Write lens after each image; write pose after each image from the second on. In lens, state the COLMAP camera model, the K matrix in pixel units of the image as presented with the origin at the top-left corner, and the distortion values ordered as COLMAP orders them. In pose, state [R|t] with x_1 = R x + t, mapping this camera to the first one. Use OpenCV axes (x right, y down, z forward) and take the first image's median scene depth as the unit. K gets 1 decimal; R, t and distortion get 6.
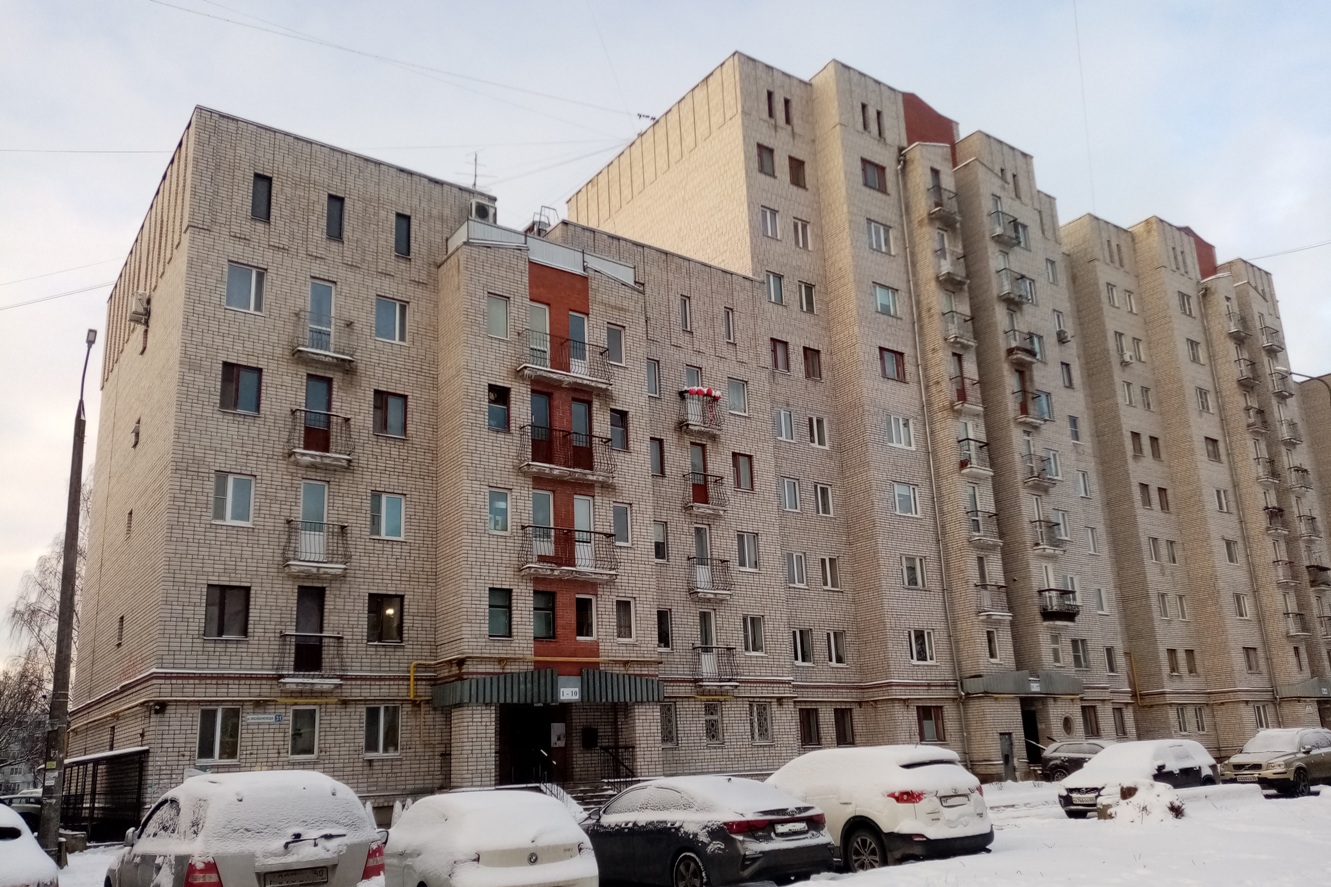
lens RADIAL K [[1038.3, 0, 666.3], [0, 1038.3, 505.3], [0, 0, 1]] dist [0.050560, -0.004286]
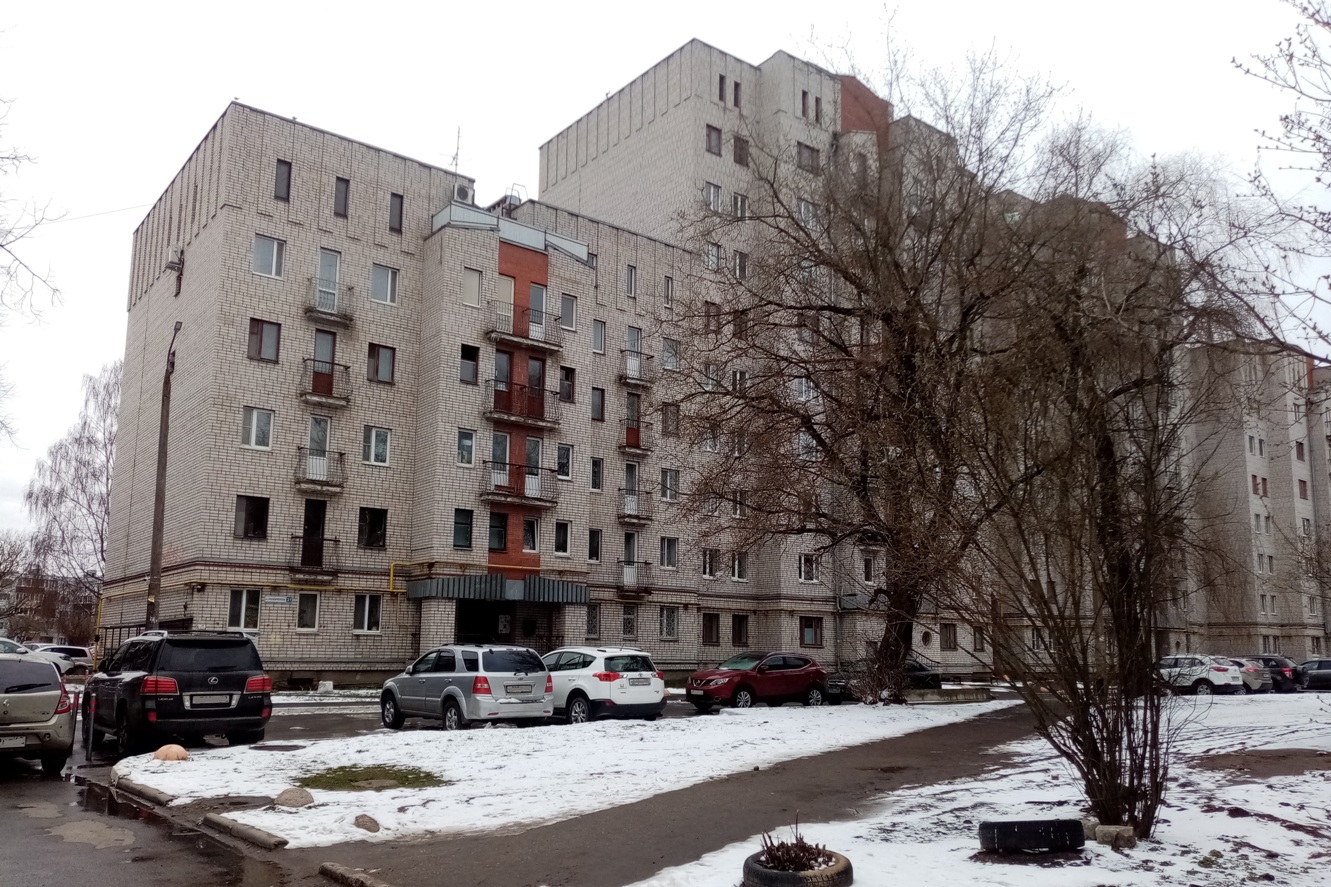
lens RADIAL K [[1038.3, 0, 666.3], [0, 1038.3, 505.3], [0, 0, 1]] dist [0.050560, -0.004286]
pose [[0.997263, 0.062866, 0.038904, 0.035218], [-0.066554, 0.992538, 0.102175, -0.067368], [-0.032190, -0.104484, 0.994005, -0.257109]]
